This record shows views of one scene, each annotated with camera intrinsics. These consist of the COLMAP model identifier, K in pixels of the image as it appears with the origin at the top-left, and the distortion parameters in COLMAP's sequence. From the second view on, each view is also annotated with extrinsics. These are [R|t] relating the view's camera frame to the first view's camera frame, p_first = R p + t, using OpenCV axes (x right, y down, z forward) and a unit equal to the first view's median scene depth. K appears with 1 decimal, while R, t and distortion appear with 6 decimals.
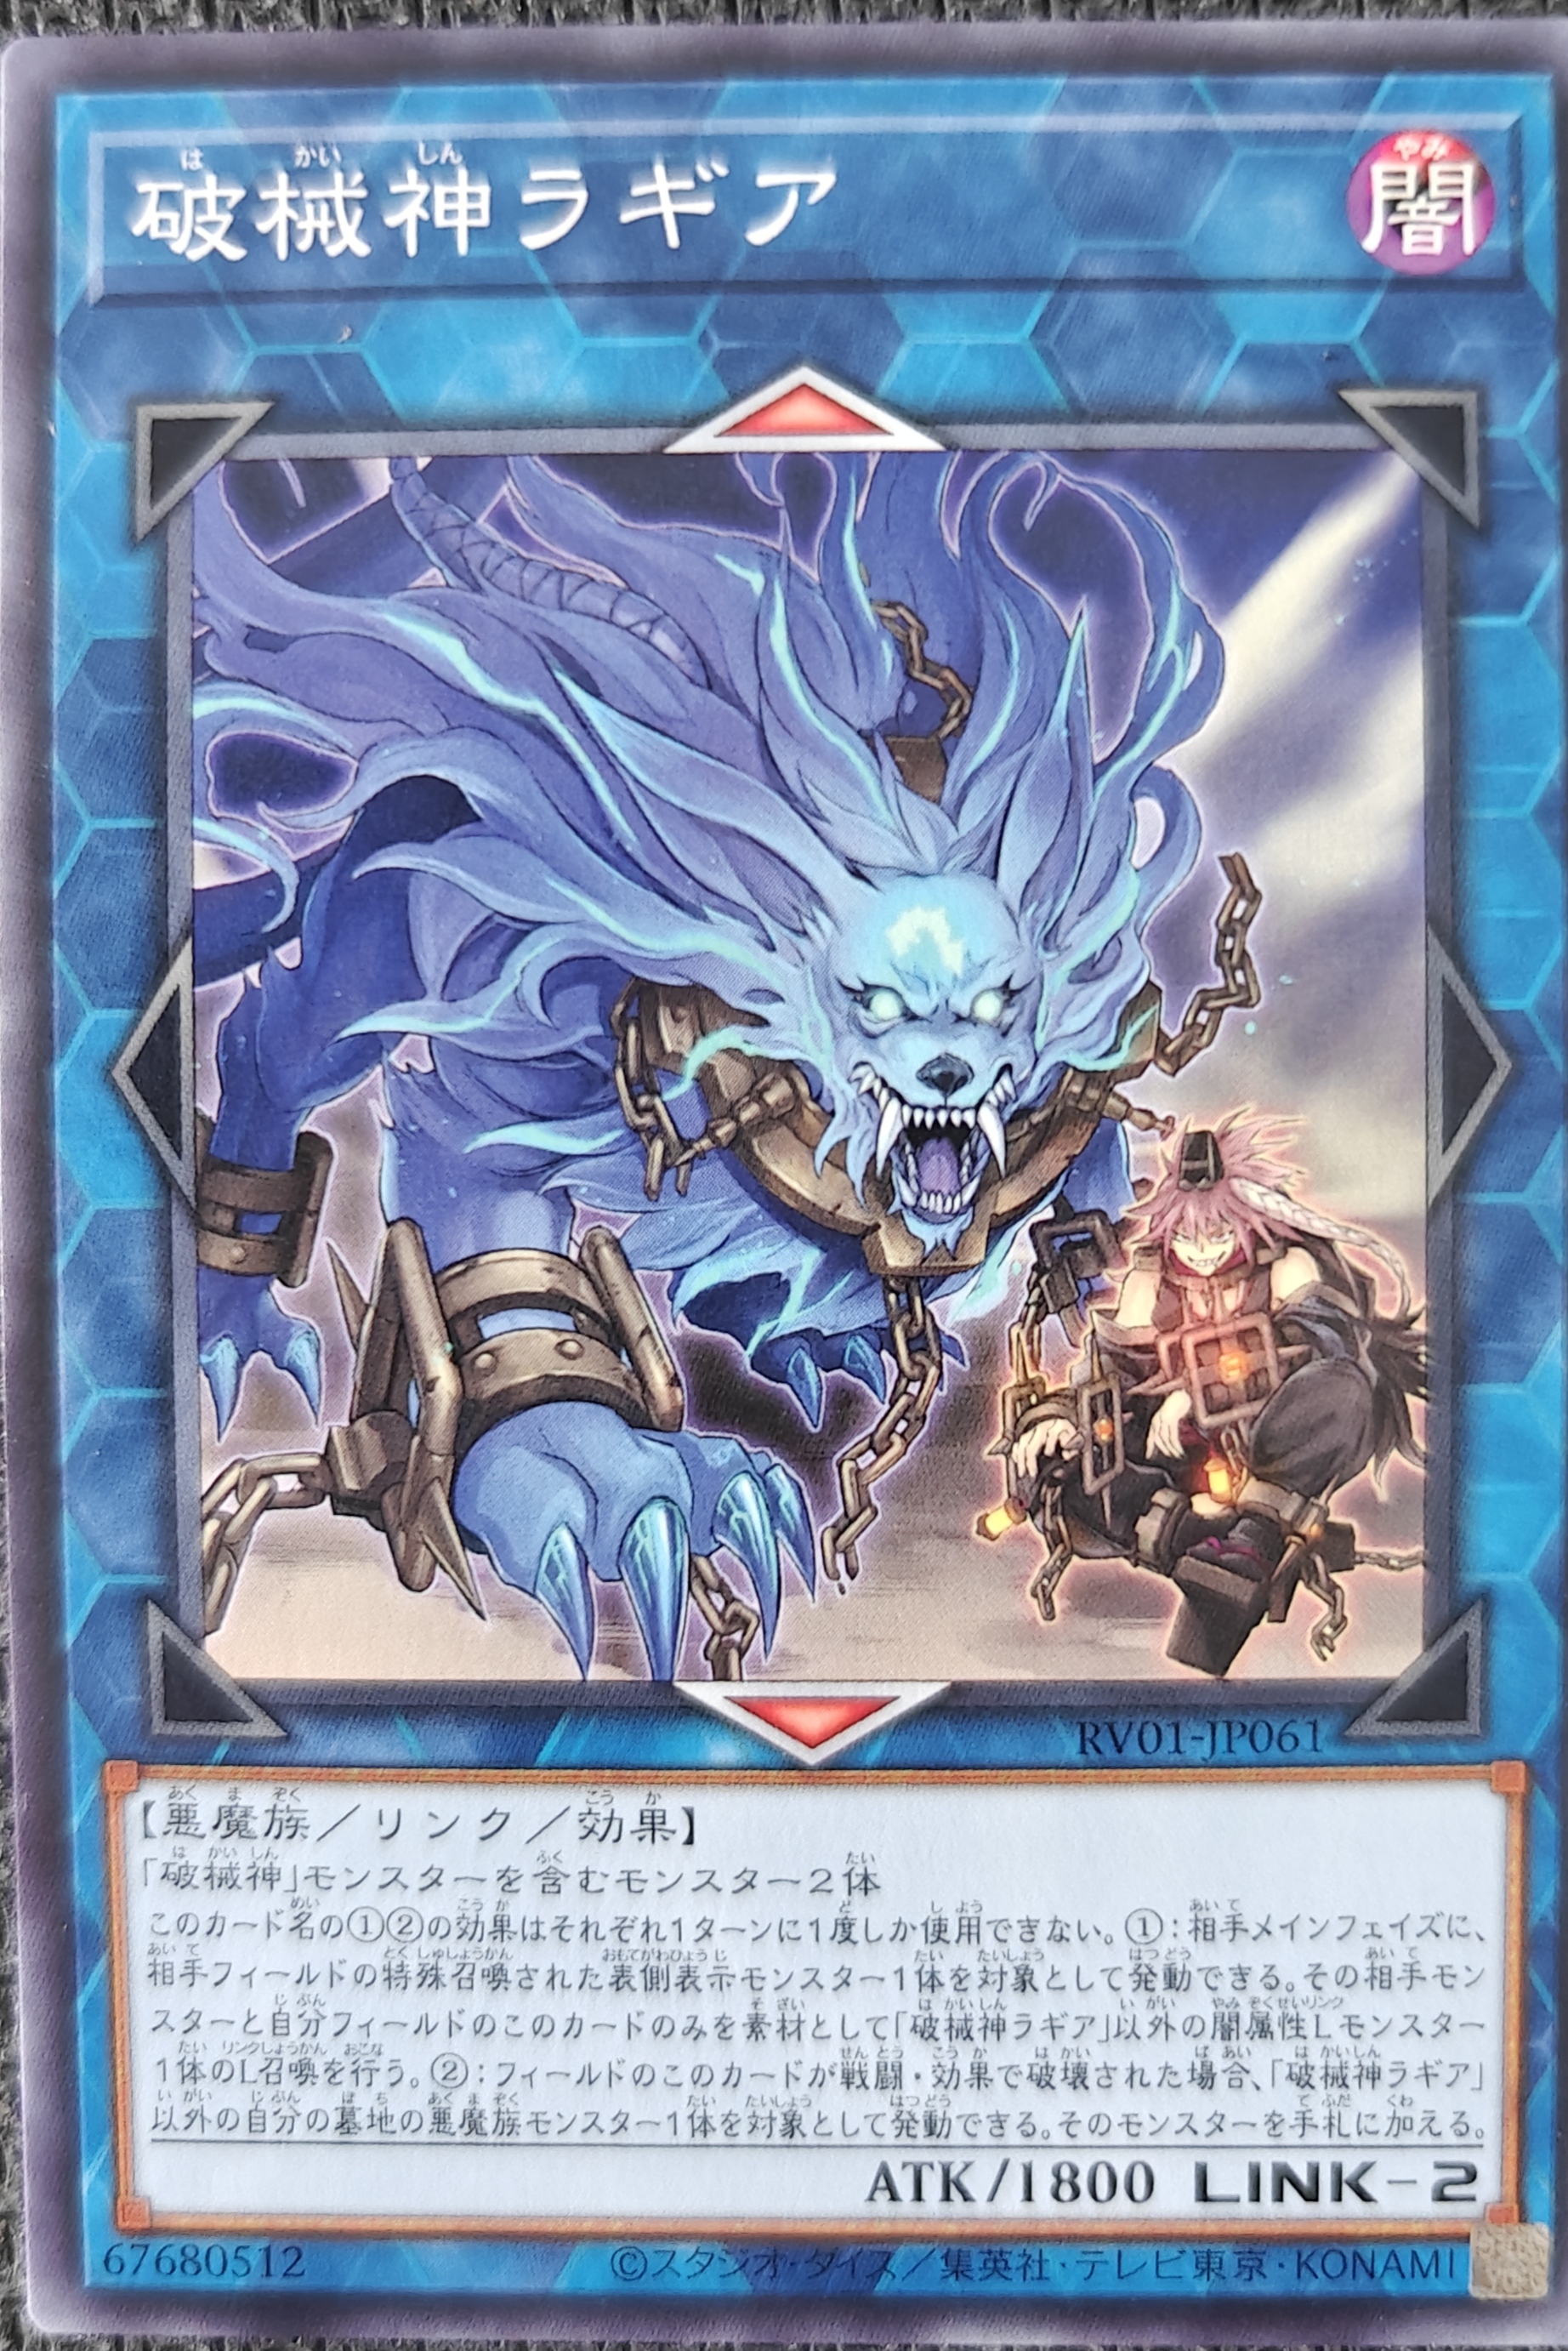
lens RADIAL K [[1584.0, 0, 792.9], [0, 1584.0, 1141.5], [0, 0, 1]] dist [-0.016301, 0.007051]
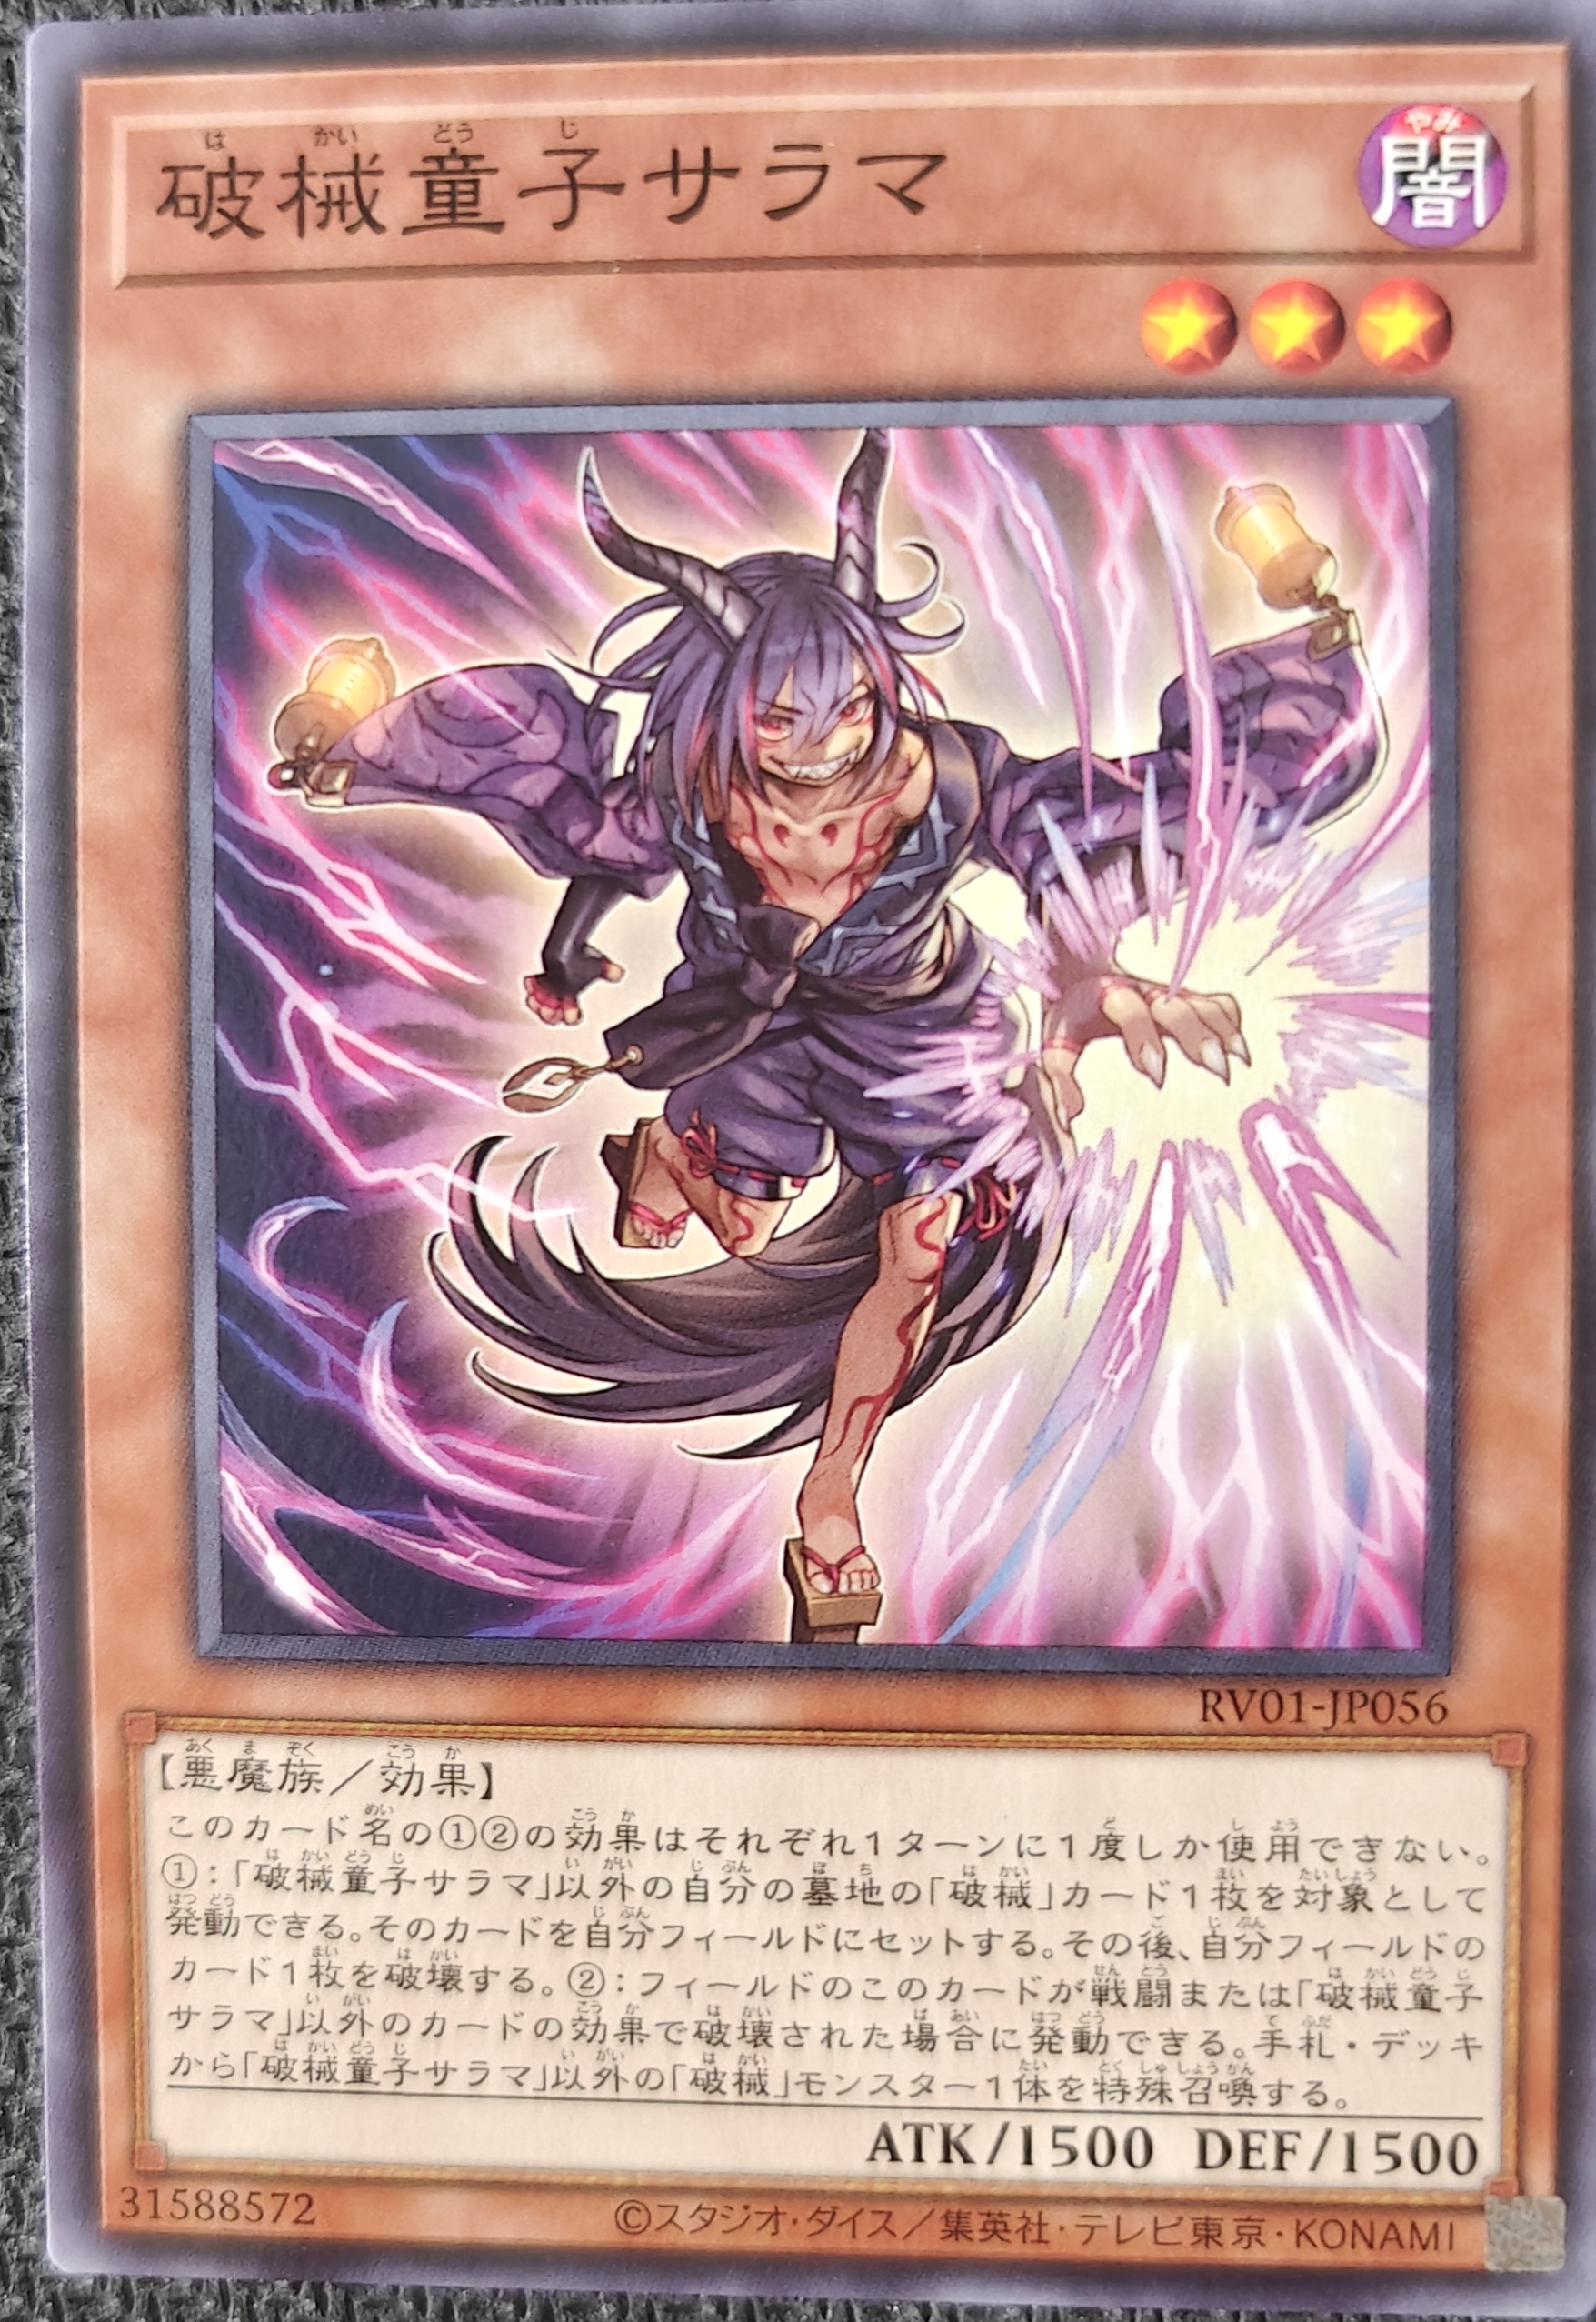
lens RADIAL K [[1564.3, 0, 903.6], [0, 1564.3, 1115.6], [0, 0, 1]] dist [0.000665, -0.005650]
pose [[0.999722, 0.006131, -0.022787, 0.090520], [-0.006072, 0.999978, 0.002623, -0.000193], [0.022803, -0.002484, 0.999737, -0.000233]]
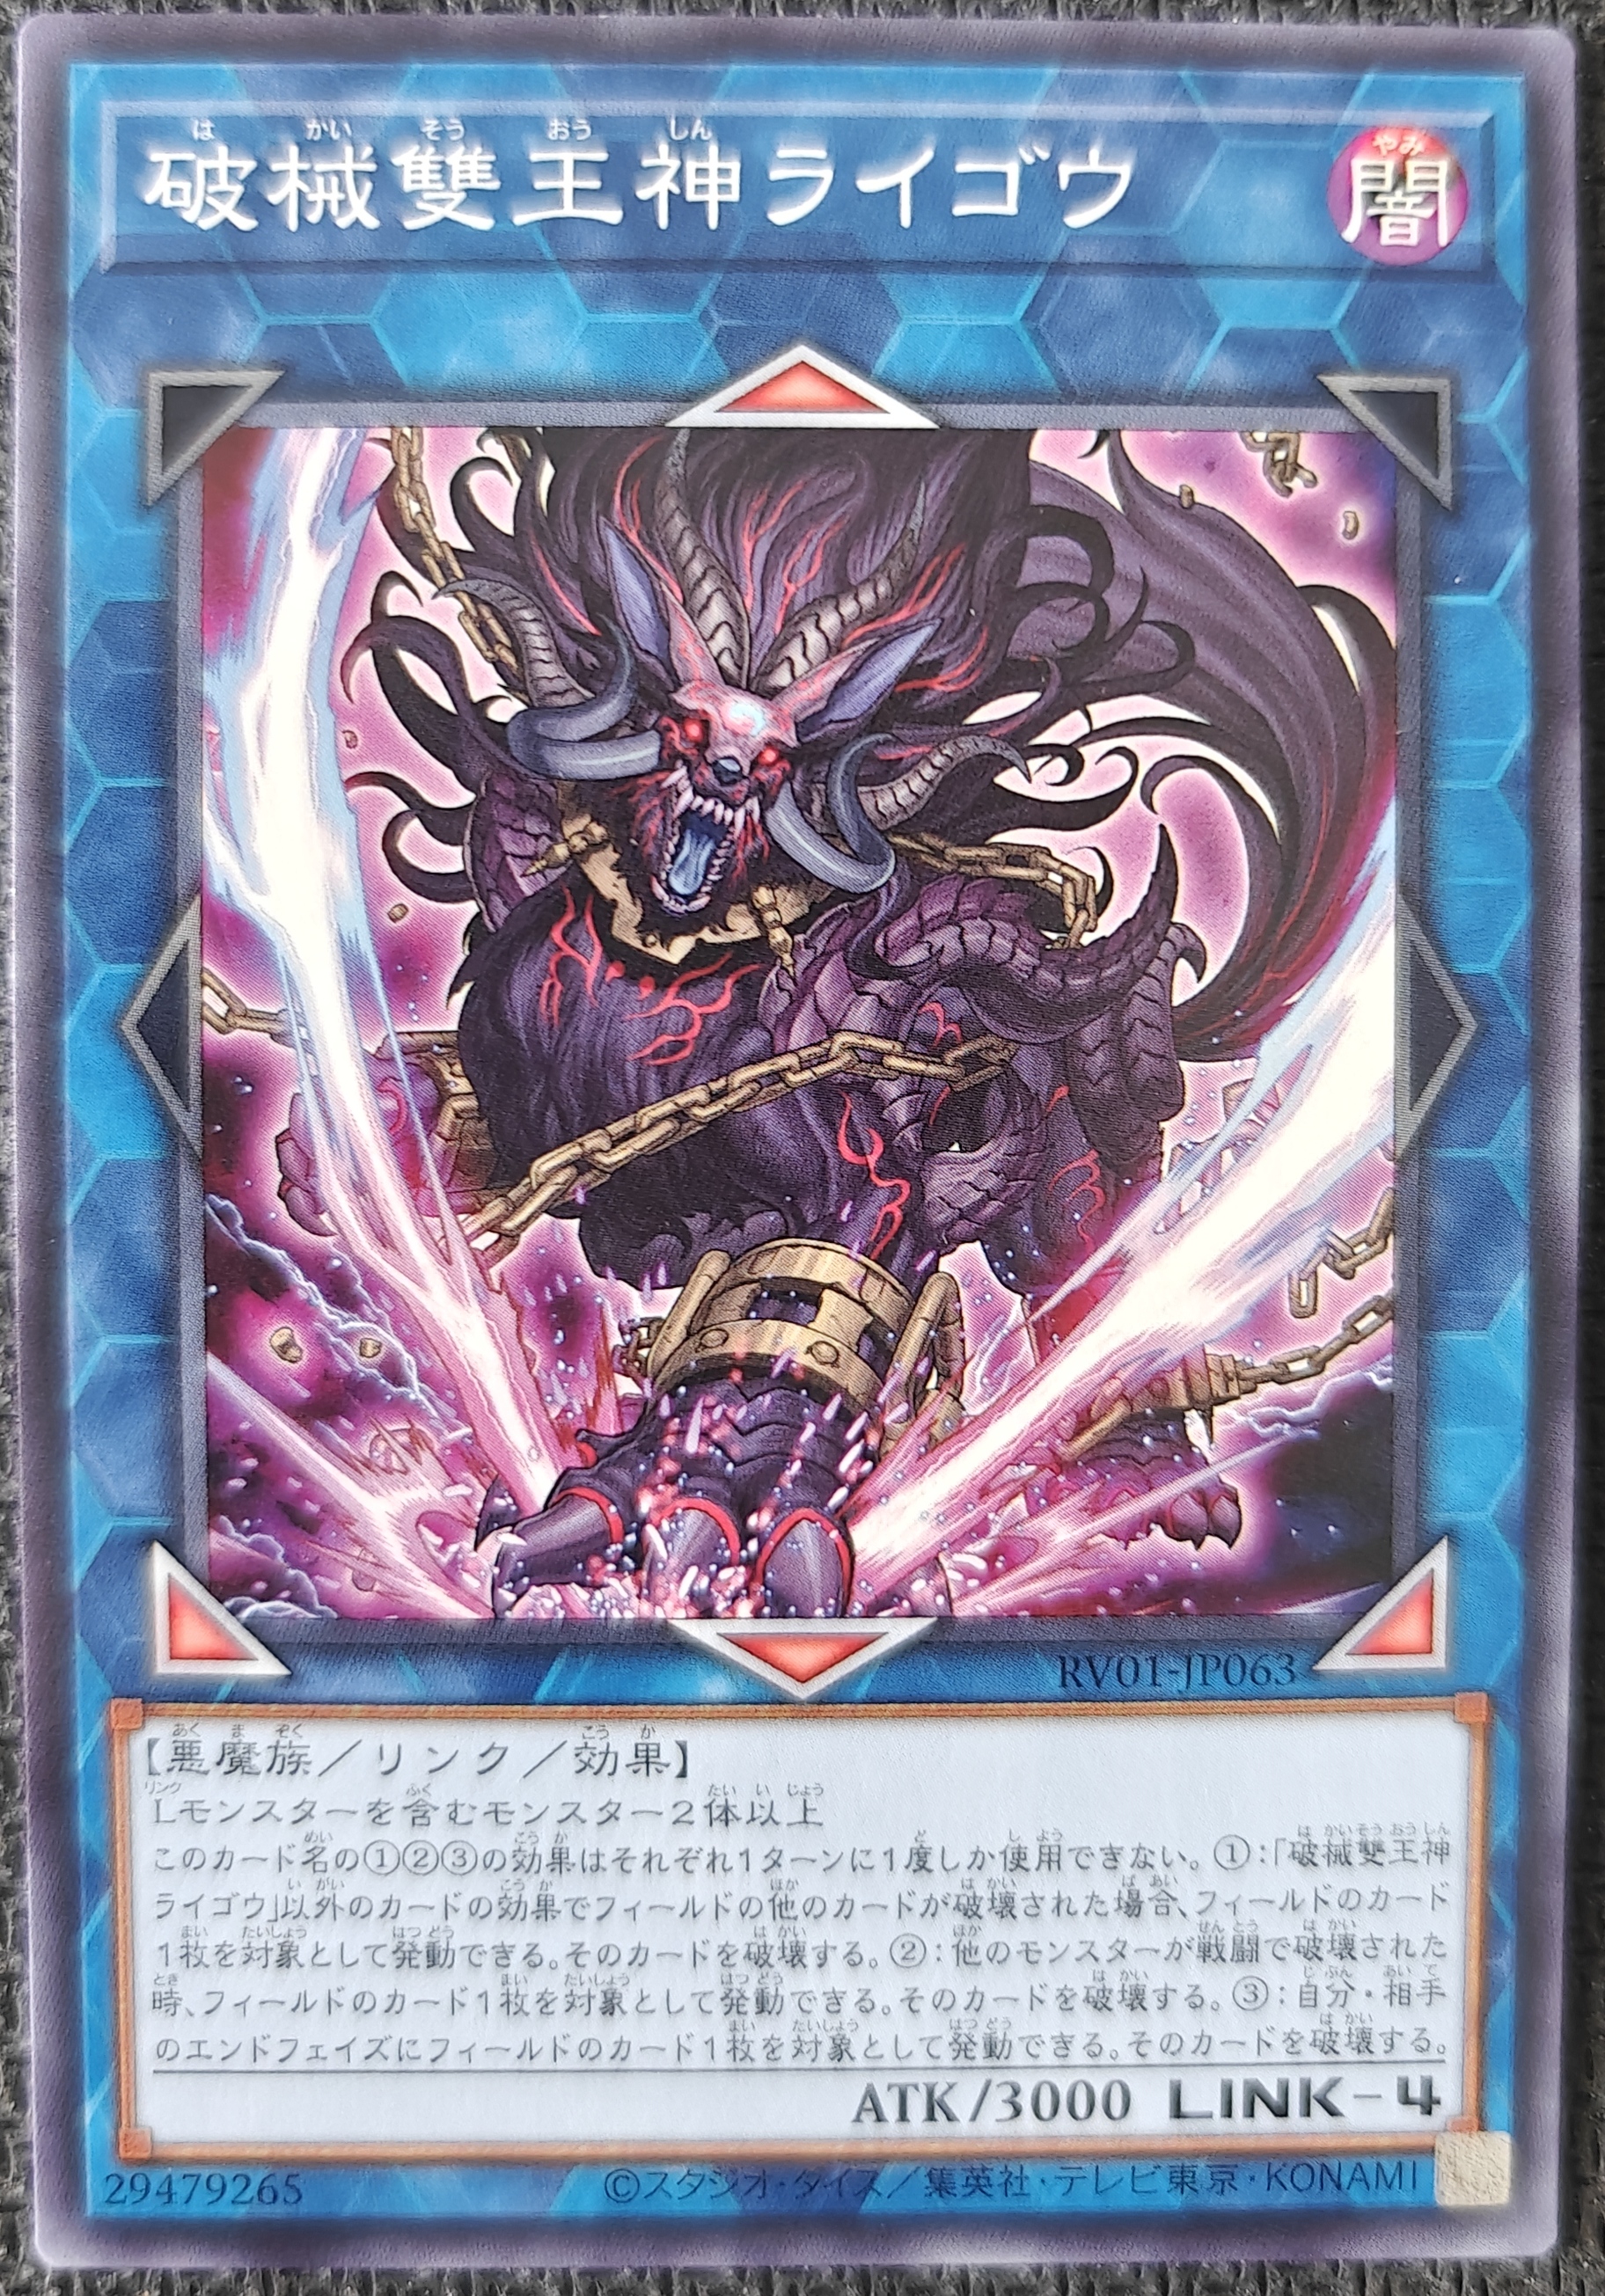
lens RADIAL K [[1535.7, 0, 800.9], [0, 1535.7, 1099.7], [0, 0, 1]] dist [-0.012179, 0.003183]
pose [[0.999693, 0.004912, 0.024297, -0.015653], [-0.004967, 0.999985, 0.002222, 0.000145], [-0.024285, -0.002342, 0.999702, 0.000179]]
